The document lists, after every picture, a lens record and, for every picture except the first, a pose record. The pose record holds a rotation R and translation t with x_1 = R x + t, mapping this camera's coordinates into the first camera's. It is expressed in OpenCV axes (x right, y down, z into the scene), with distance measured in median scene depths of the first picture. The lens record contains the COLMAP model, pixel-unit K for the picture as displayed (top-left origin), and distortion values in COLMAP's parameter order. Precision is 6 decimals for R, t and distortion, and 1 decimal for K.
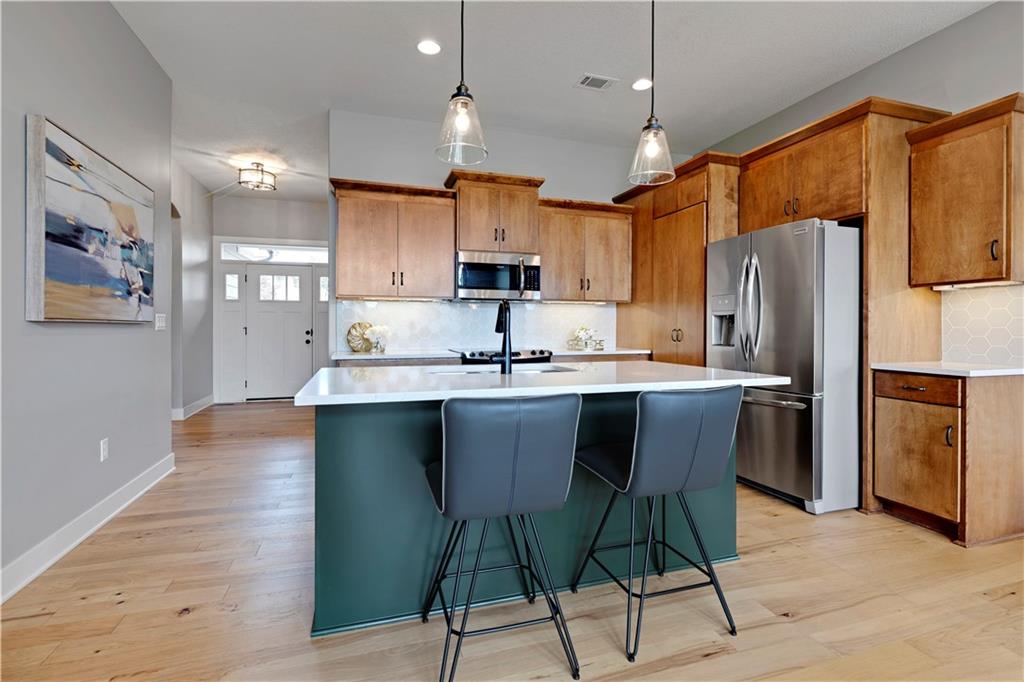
lens RADIAL K [[475.0, 0, 509.9], [0, 475.0, 326.6], [0, 0, 1]] dist [-0.002025, -0.000599]
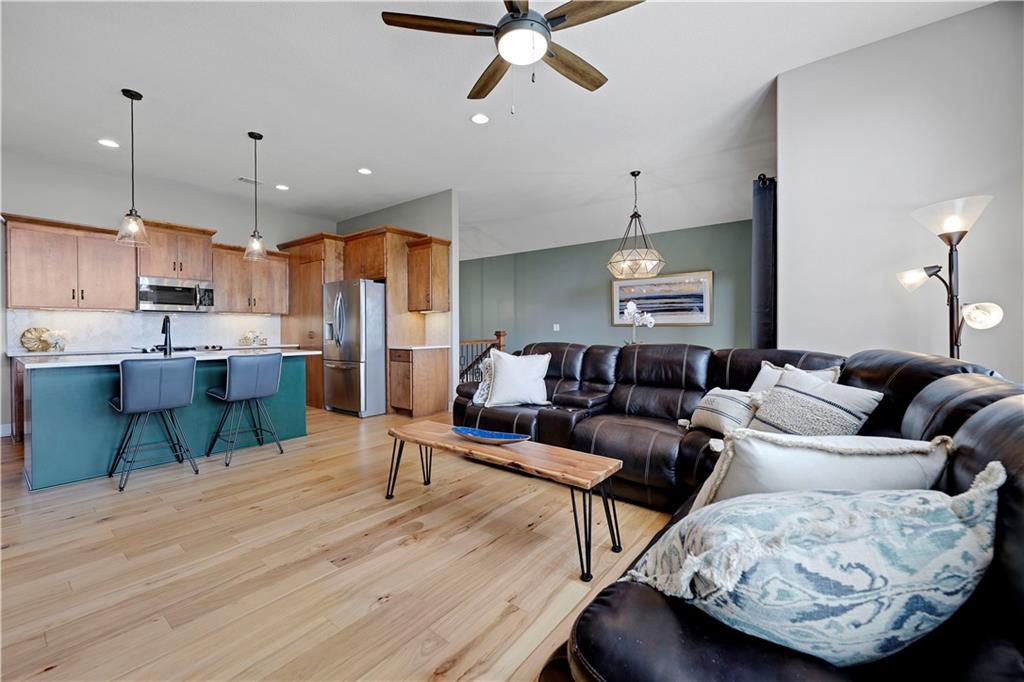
lens RADIAL K [[412.8, 0, 512.0], [0, 412.8, 331.9], [0, 0, 1]] dist [0.001296, 0.000048]
pose [[0.823623, -0.008049, 0.567081, 0.108783], [0.004223, 0.999959, 0.008059, -0.000796], [-0.567122, -0.004242, 0.823623, -0.654151]]
